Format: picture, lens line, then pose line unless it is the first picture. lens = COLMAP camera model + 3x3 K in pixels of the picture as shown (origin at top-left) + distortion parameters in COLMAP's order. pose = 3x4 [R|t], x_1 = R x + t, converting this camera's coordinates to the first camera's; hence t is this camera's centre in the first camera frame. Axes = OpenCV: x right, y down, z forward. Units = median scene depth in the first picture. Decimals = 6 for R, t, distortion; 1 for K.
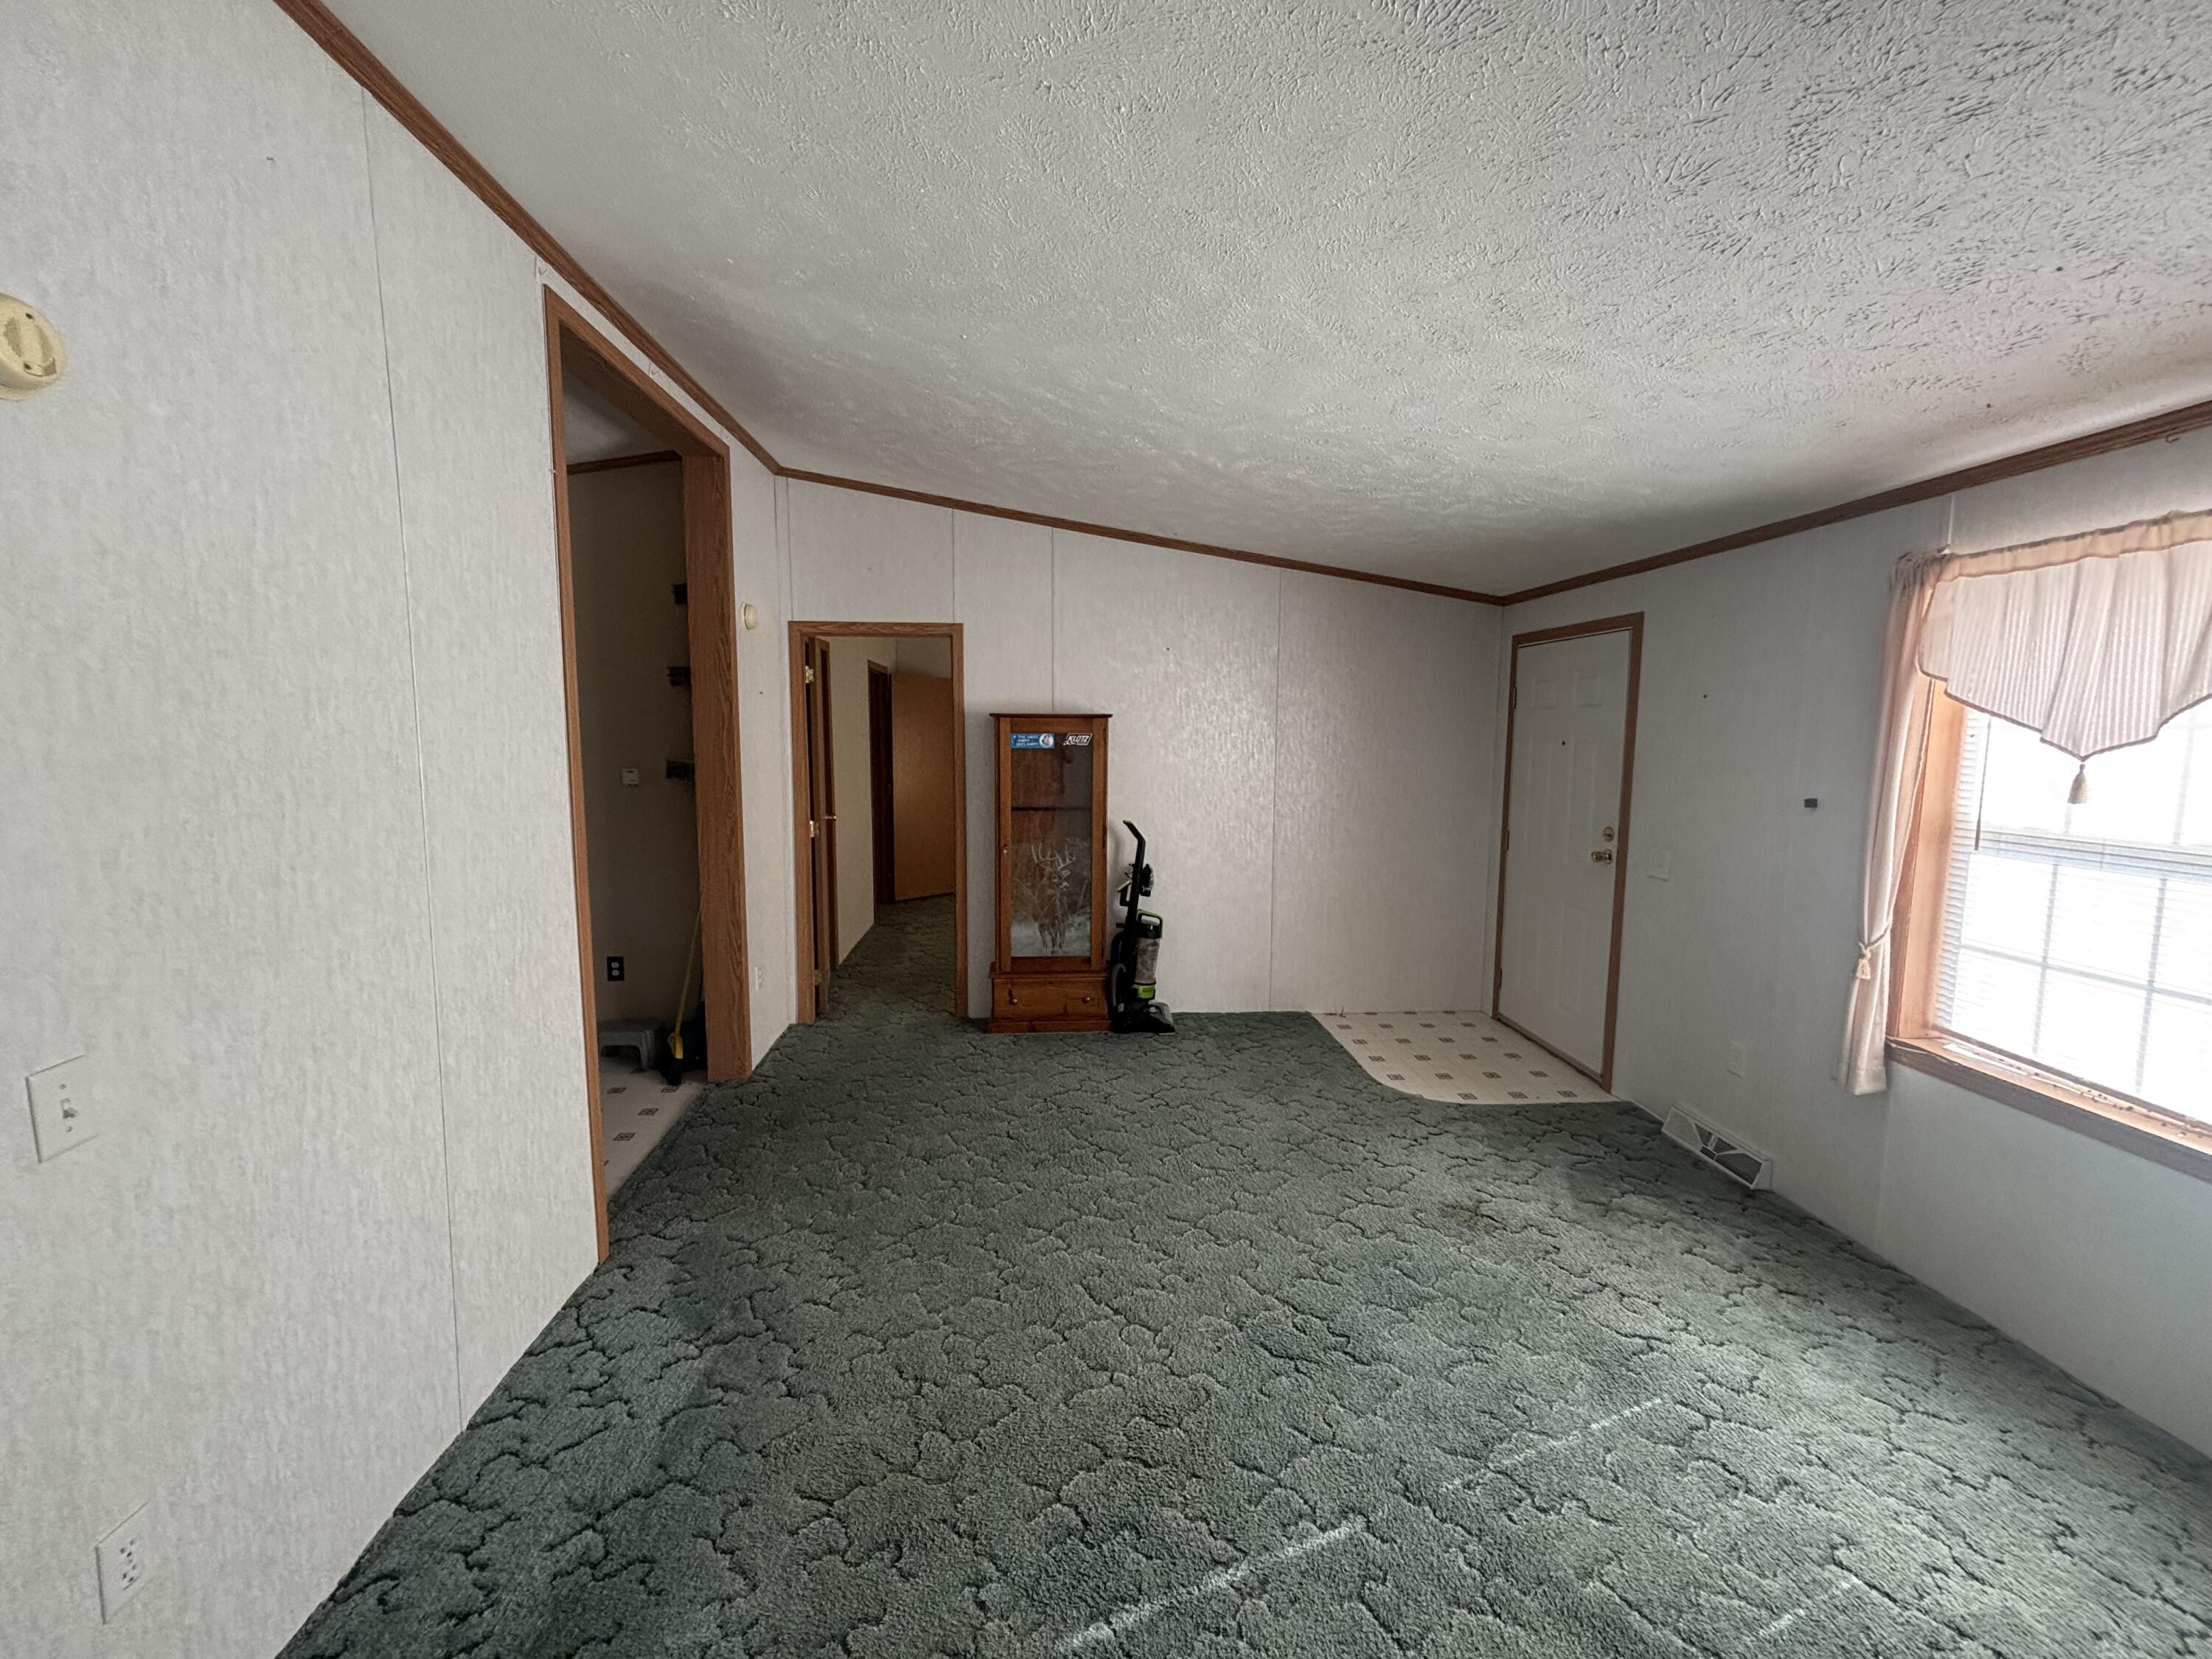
lens RADIAL K [[899.5, 0, 1102.7], [0, 899.5, 825.8], [0, 0, 1]] dist [0.000250, 0.000744]
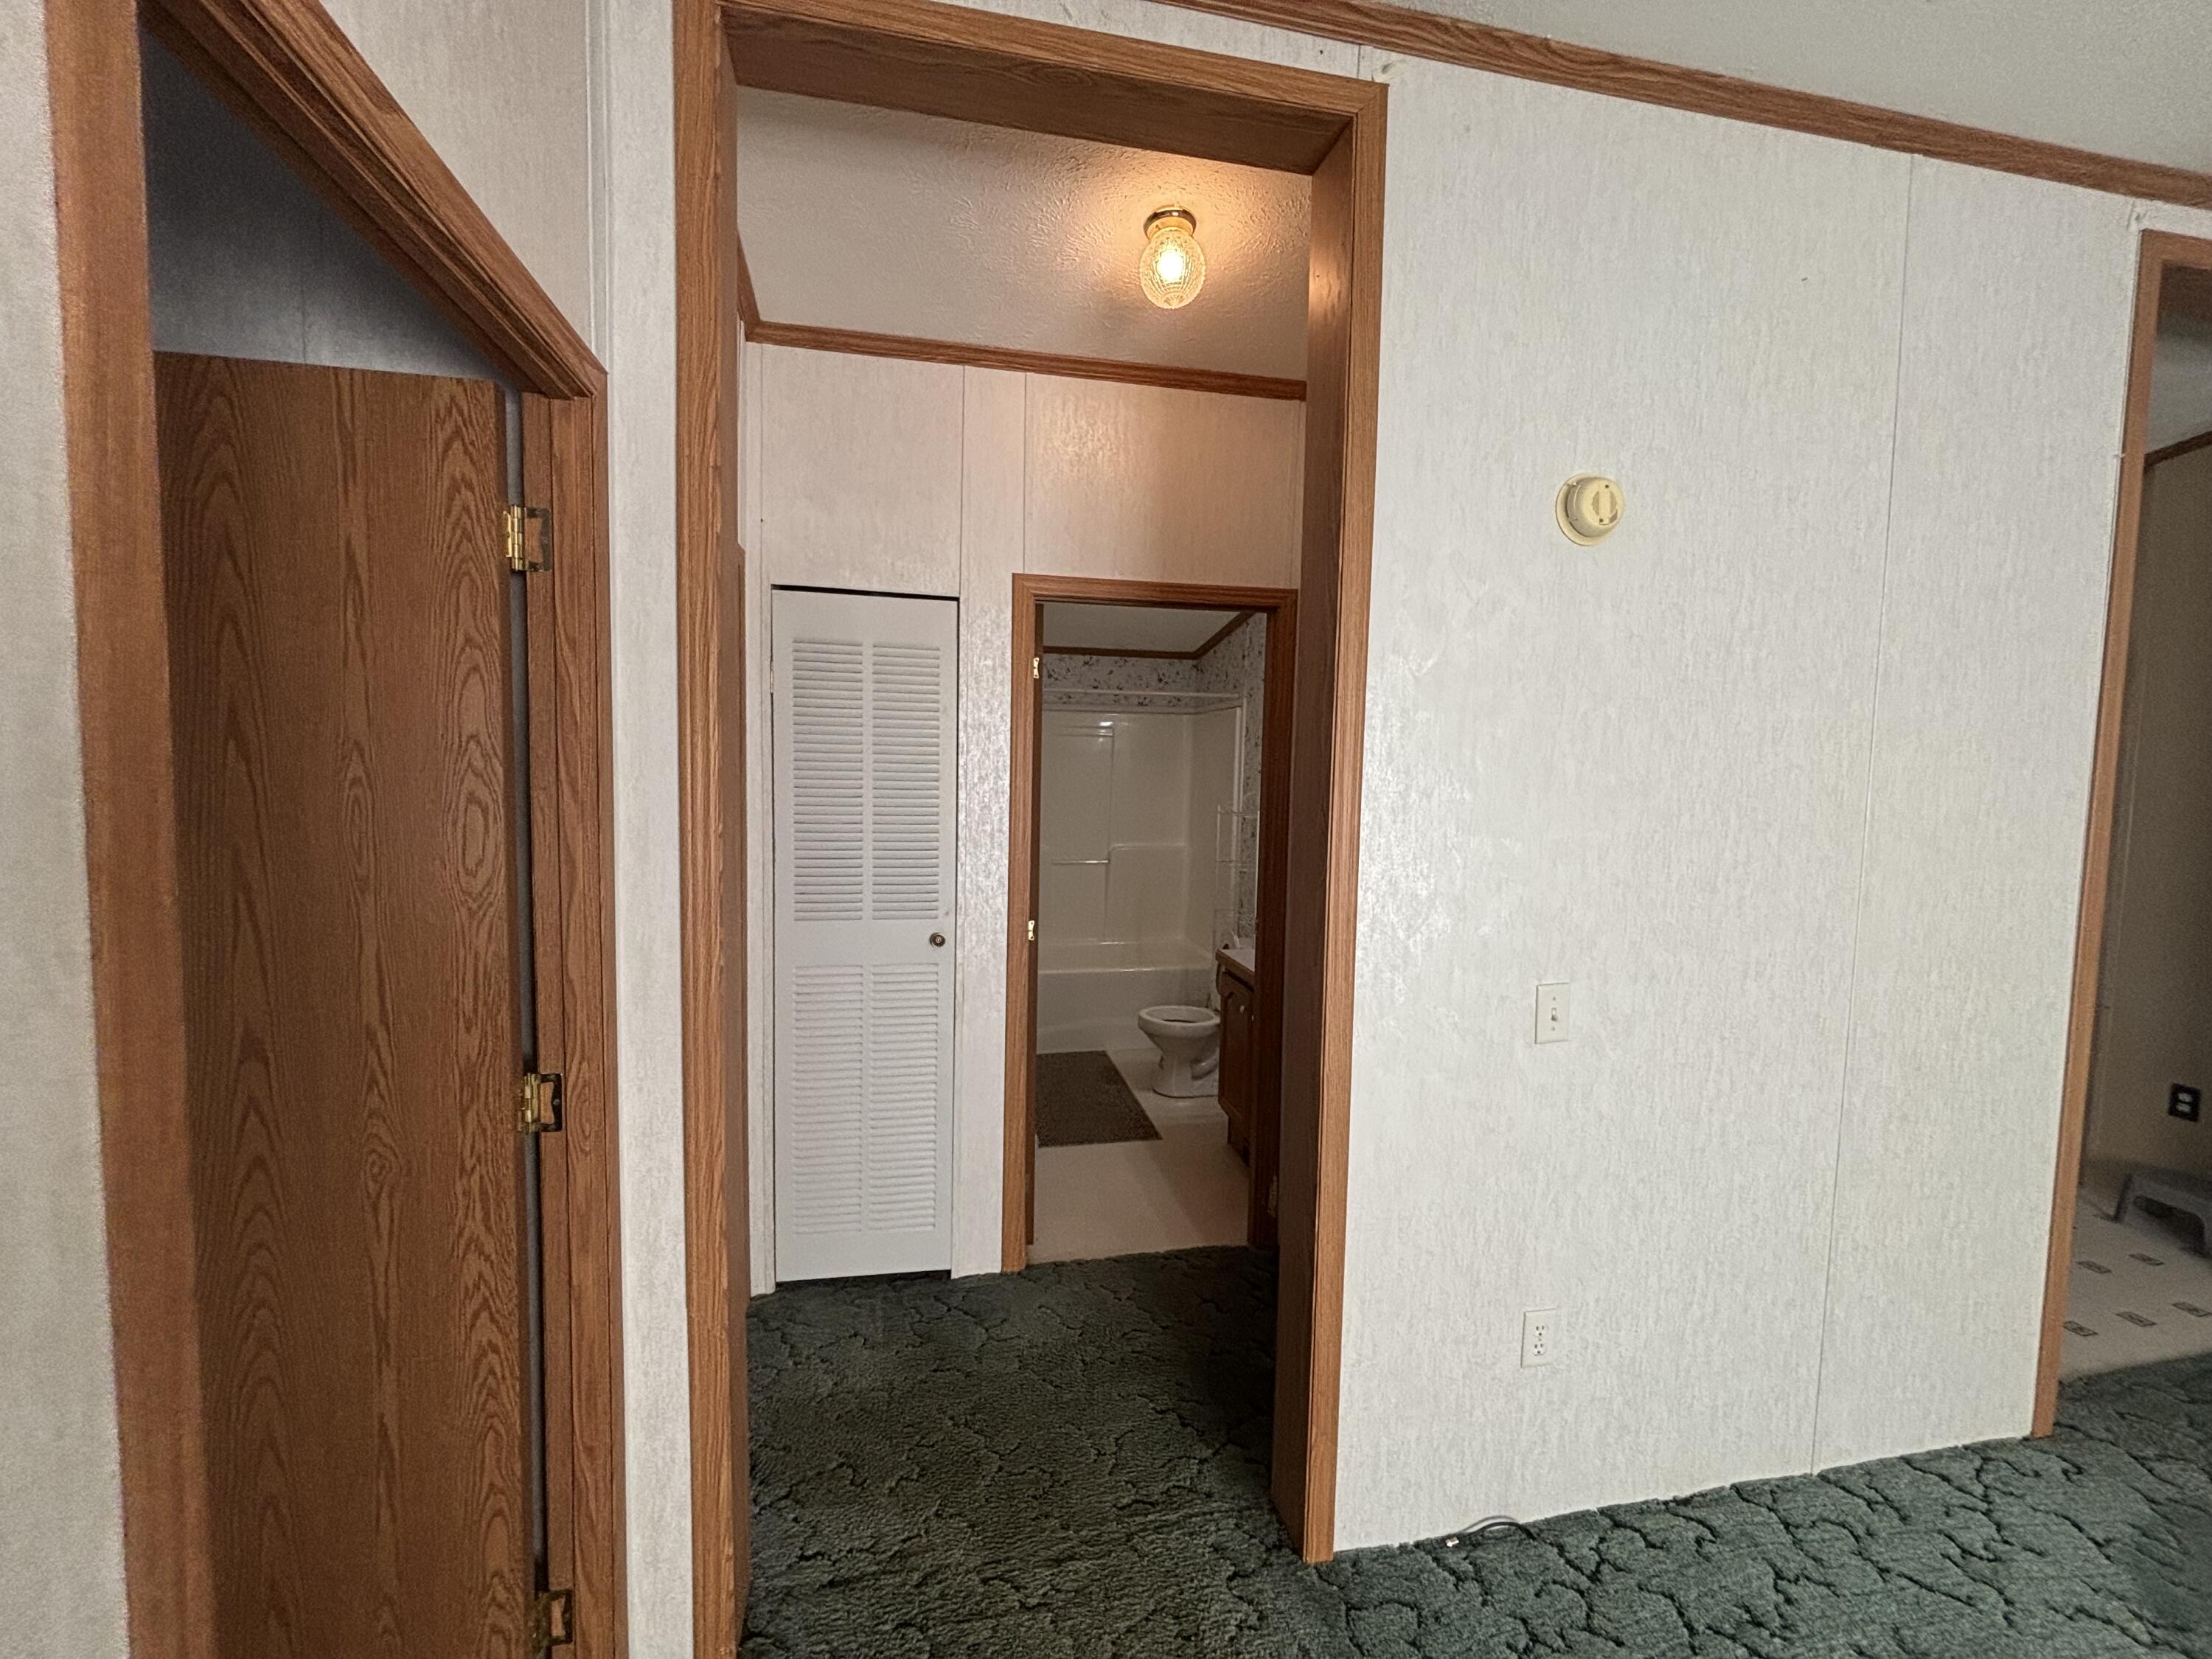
lens RADIAL K [[899.5, 0, 1100.9], [0, 899.5, 824.7], [0, 0, 1]] dist [0.000250, 0.000744]
pose [[0.128975, 0.062509, -0.989676, 0.113228], [-0.120741, 0.991576, 0.046894, 0.013214], [0.984270, 0.113446, 0.135436, 0.015450]]
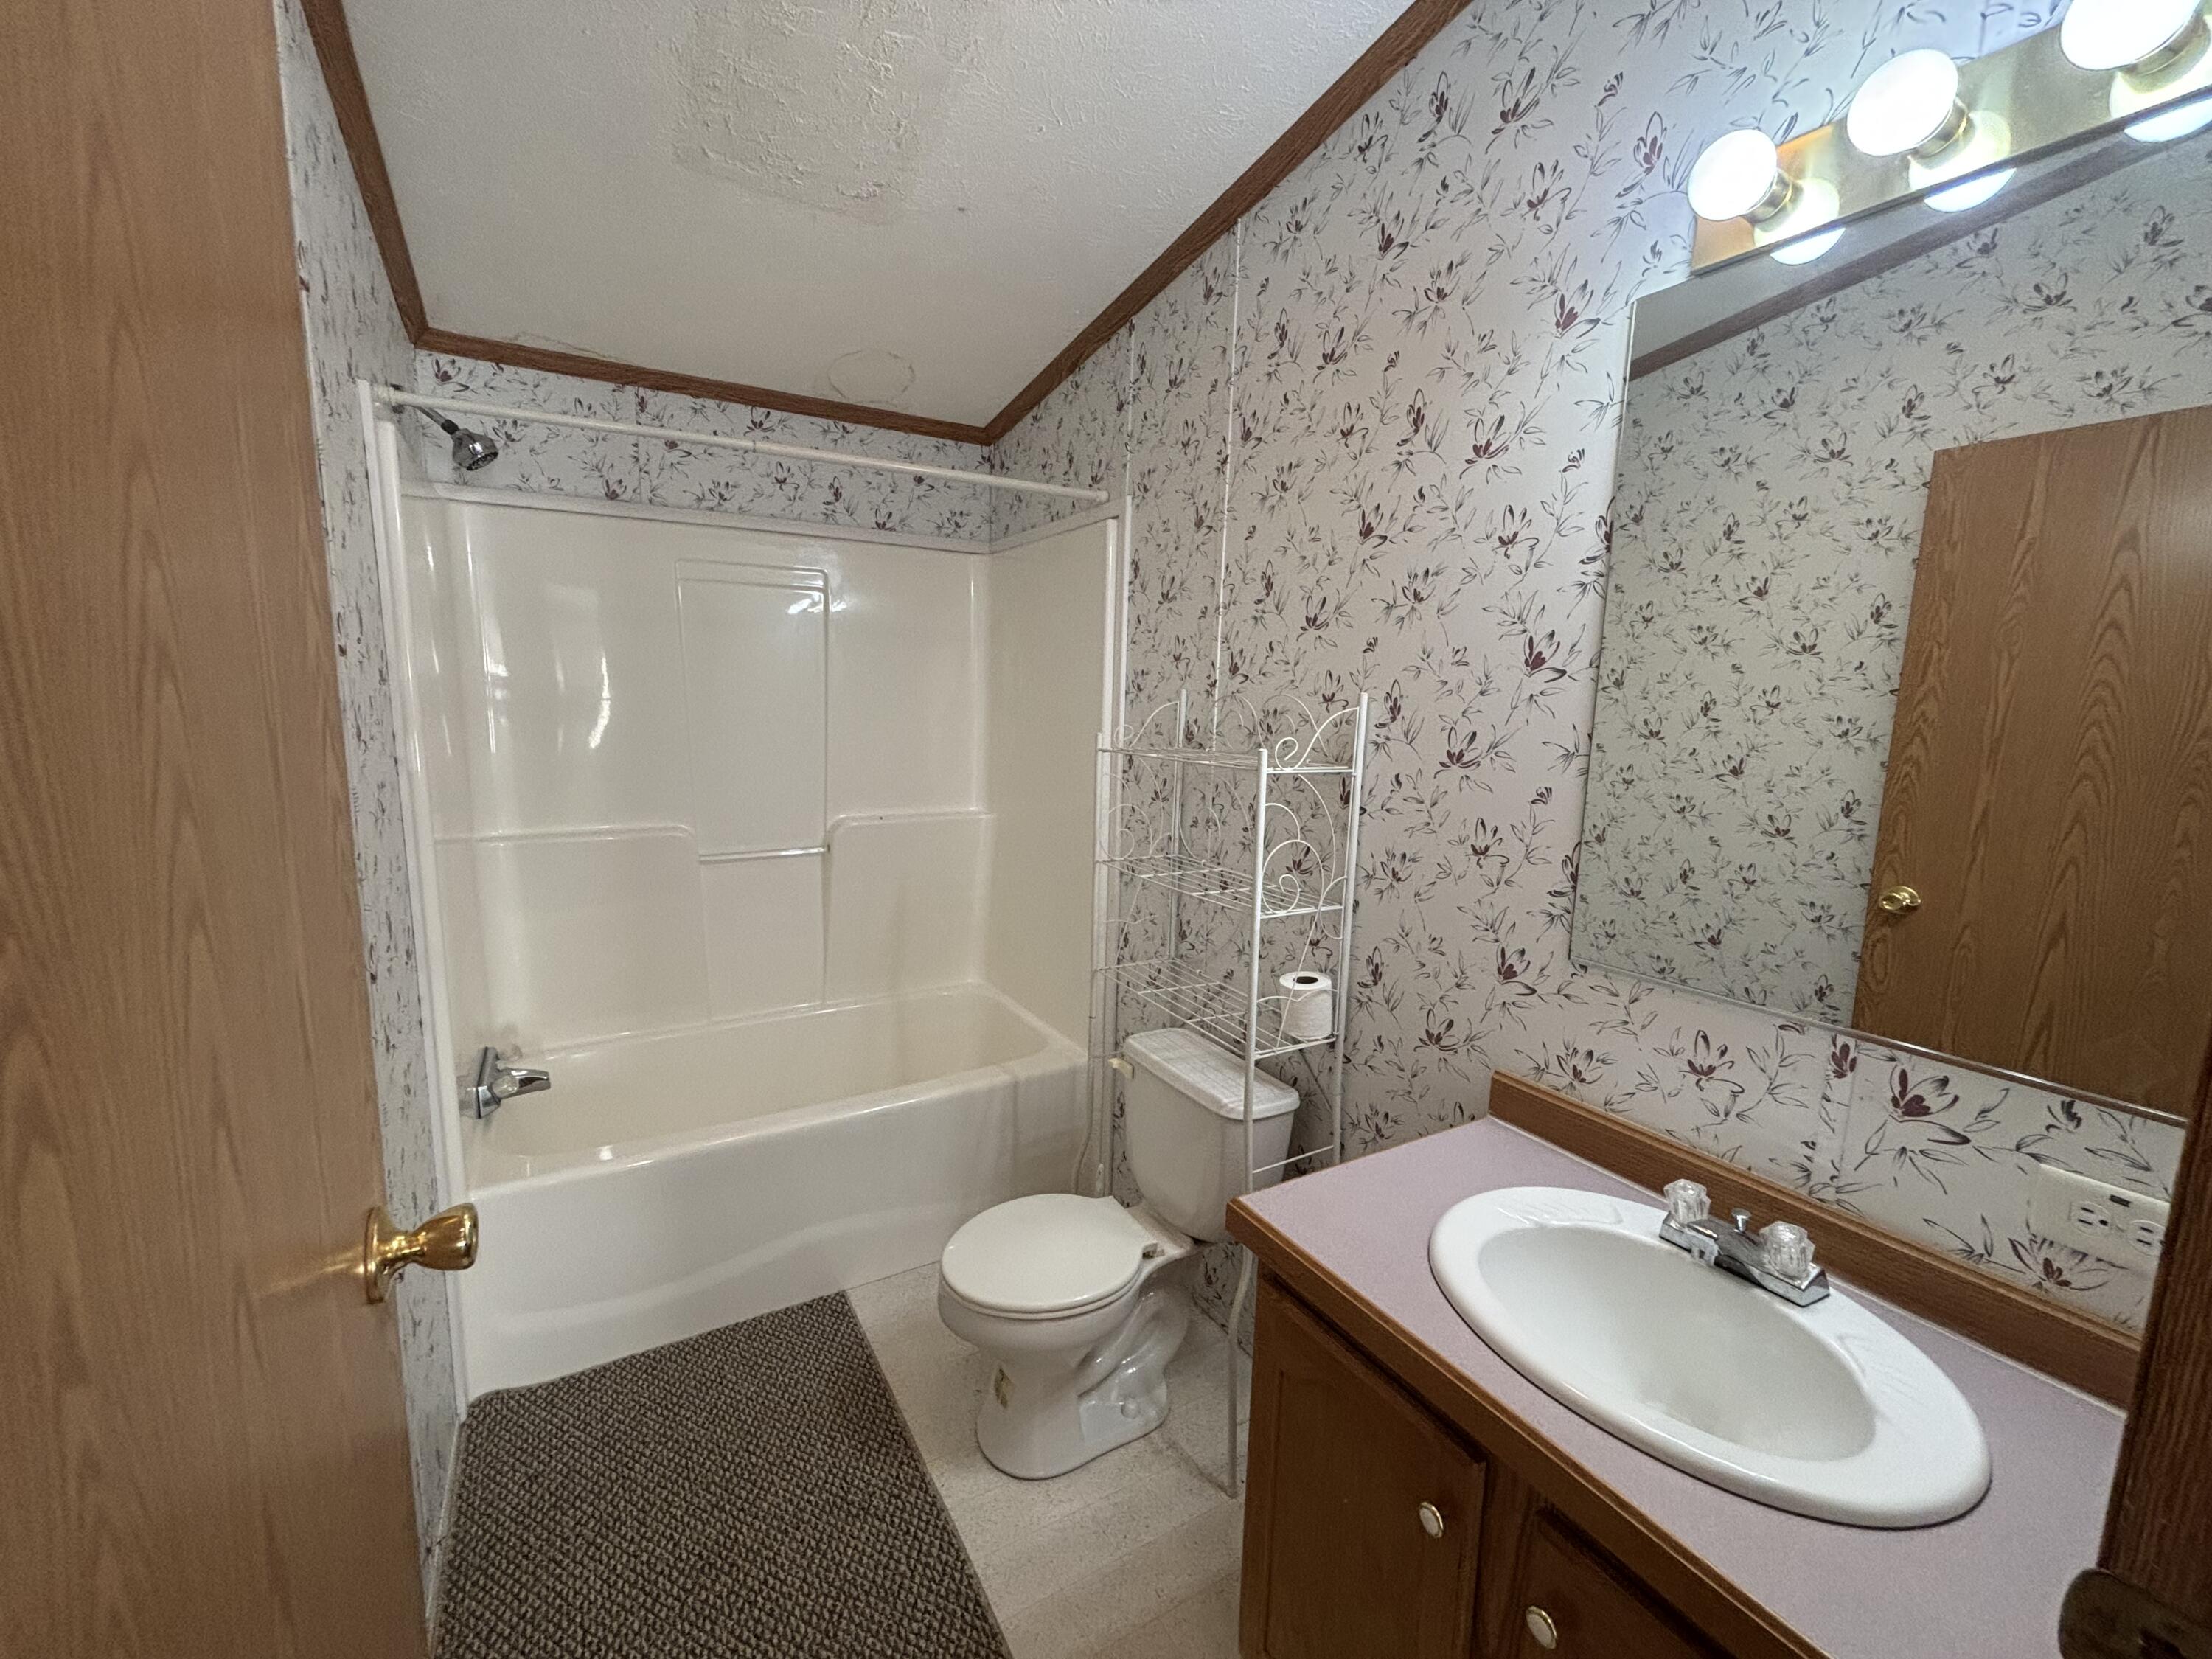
lens RADIAL K [[899.5, 0, 1097.4], [0, 899.5, 826.6], [0, 0, 1]] dist [0.000250, 0.000744]
pose [[0.434181, 0.135275, -0.890611, -1.110328], [-0.111659, 0.989118, 0.095802, 0.040149], [0.893879, 0.057849, 0.444561, 0.168983]]
